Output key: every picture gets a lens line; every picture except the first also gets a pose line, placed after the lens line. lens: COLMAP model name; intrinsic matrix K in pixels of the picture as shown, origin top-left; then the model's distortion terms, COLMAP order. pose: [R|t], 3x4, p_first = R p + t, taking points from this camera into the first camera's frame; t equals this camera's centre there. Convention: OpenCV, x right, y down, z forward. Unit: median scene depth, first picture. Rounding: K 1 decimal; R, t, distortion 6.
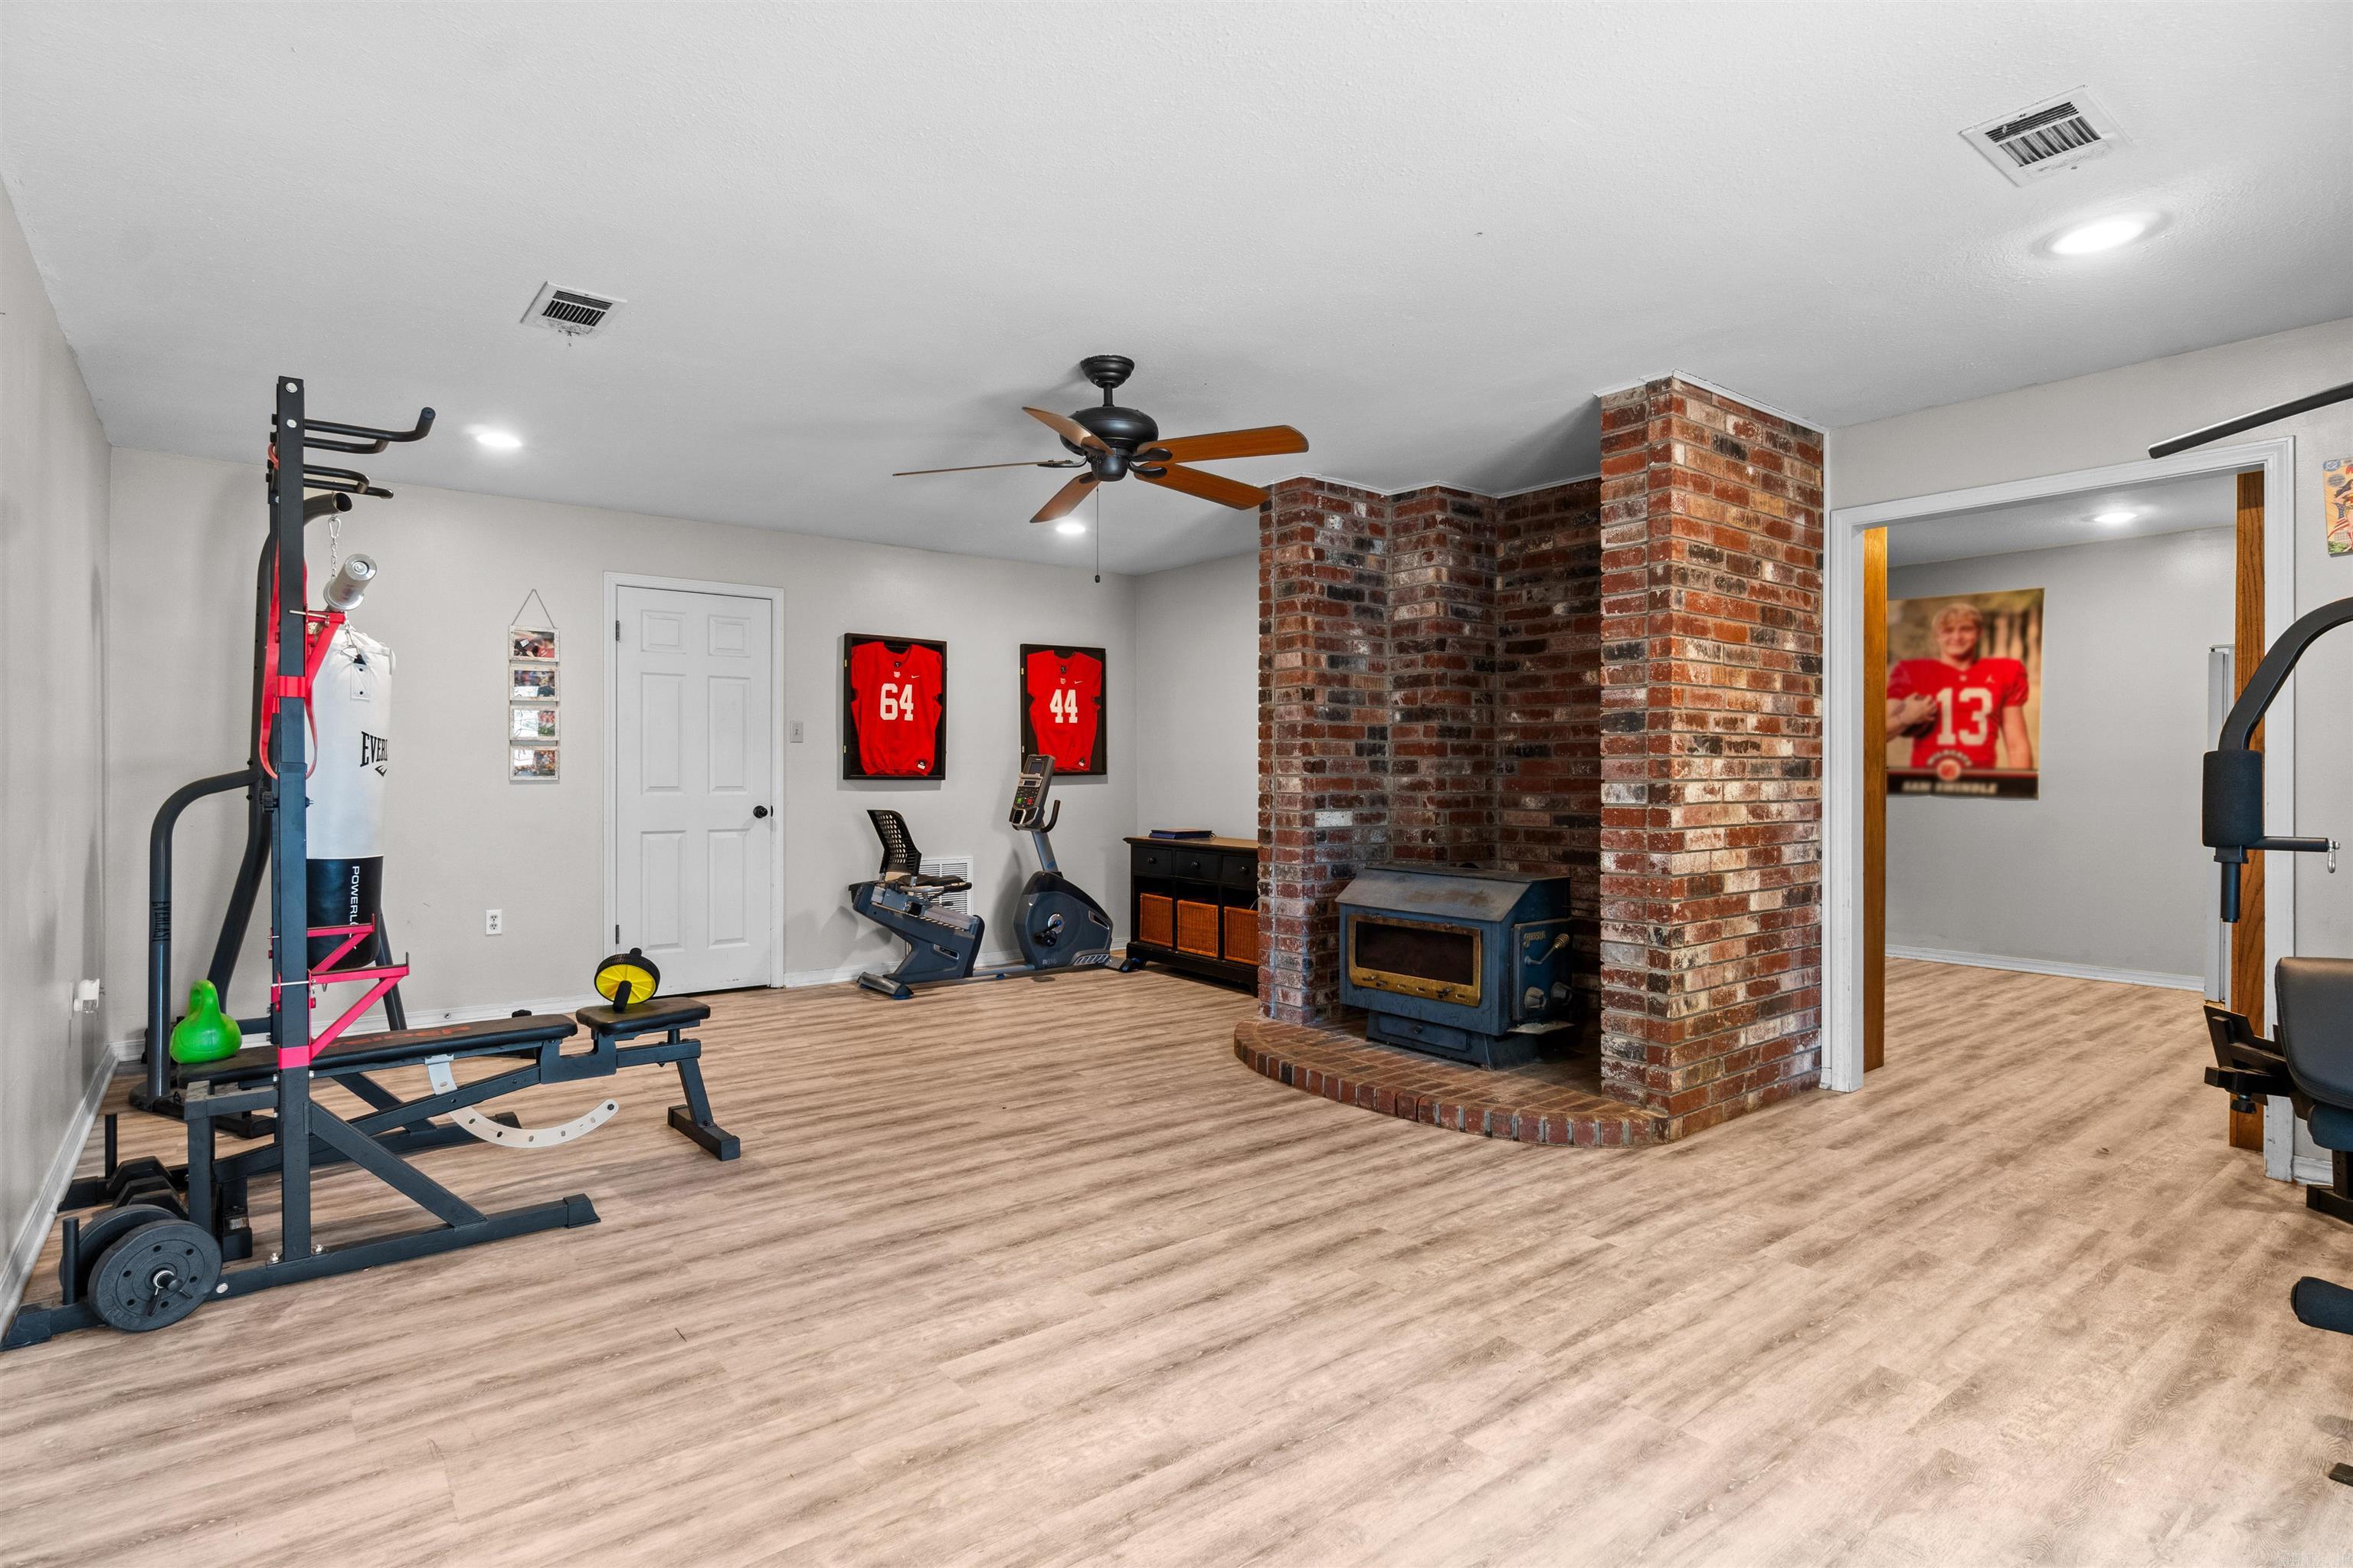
lens RADIAL K [[1210.3, 0, 1171.3], [0, 1210.3, 778.3], [0, 0, 1]] dist [0.000863, 0.000077]
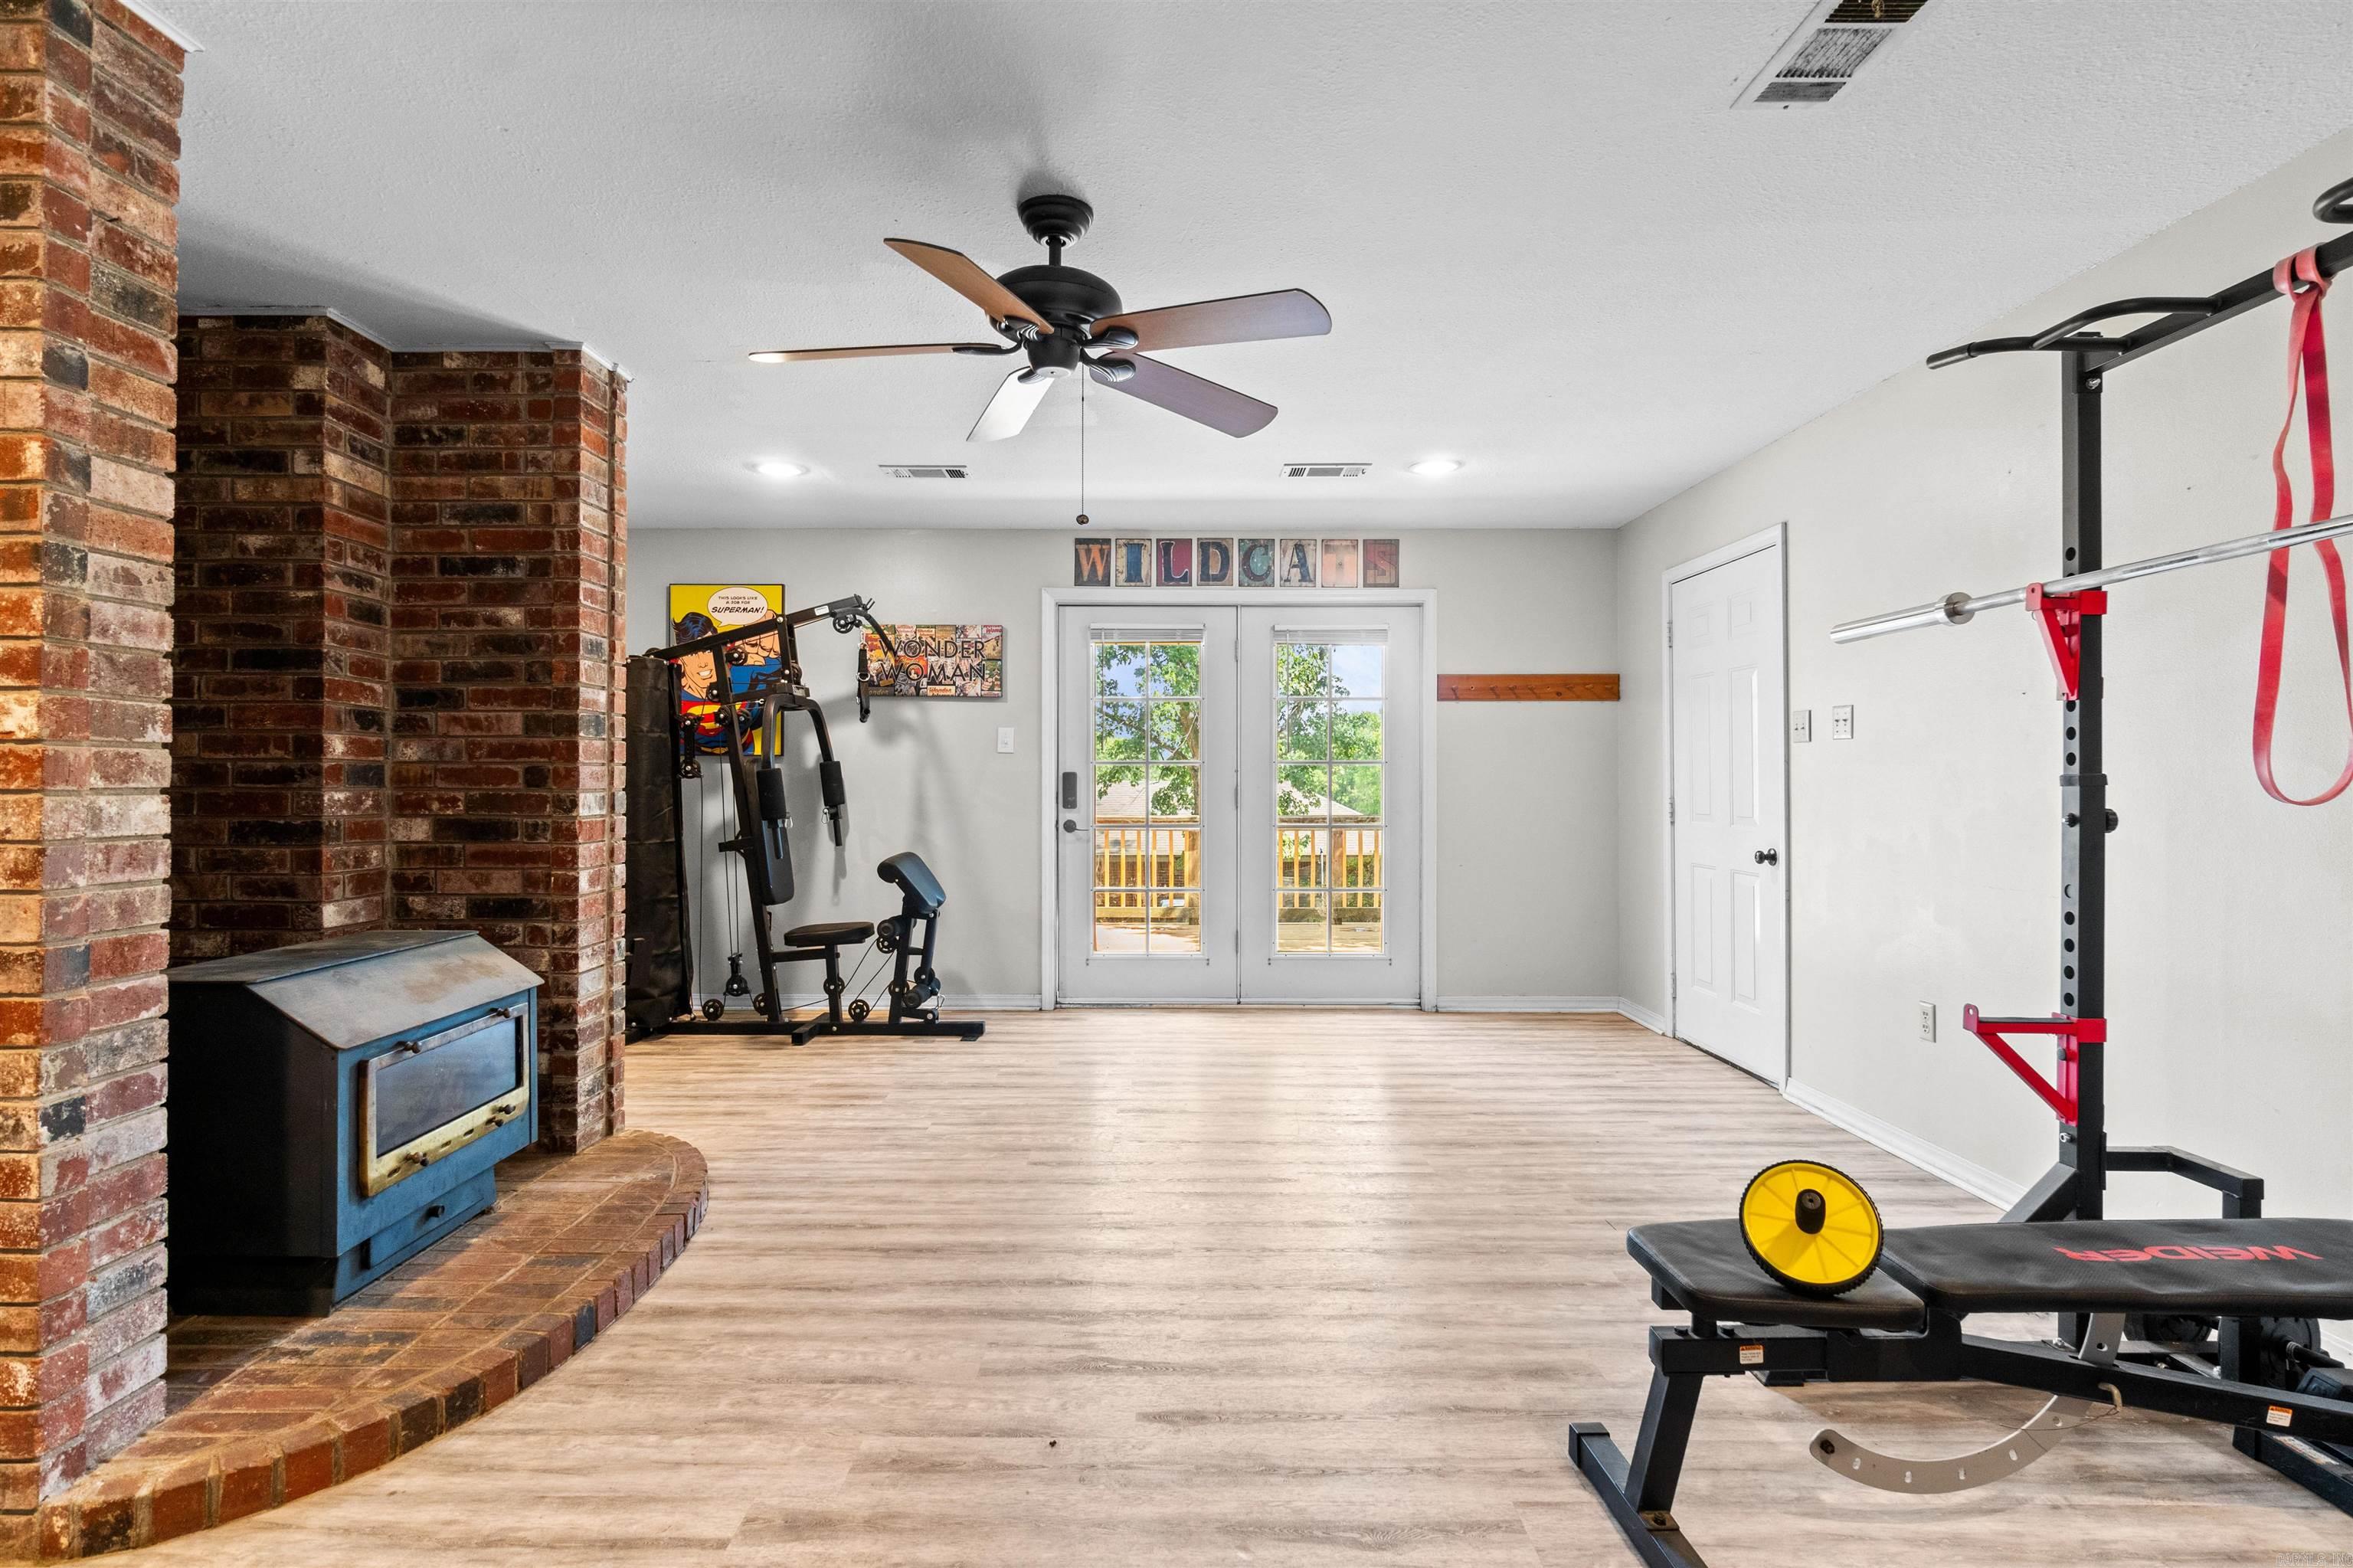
lens RADIAL K [[1162.3, 0, 1164.7], [0, 1162.3, 777.0], [0, 0, 1]] dist [-0.003398, 0.000588]
pose [[-0.784717, 0.000071, 0.619854, -0.505349], [0.003300, 0.999986, 0.004062, -0.009847], [-0.619846, 0.005233, -0.784706, 1.429439]]
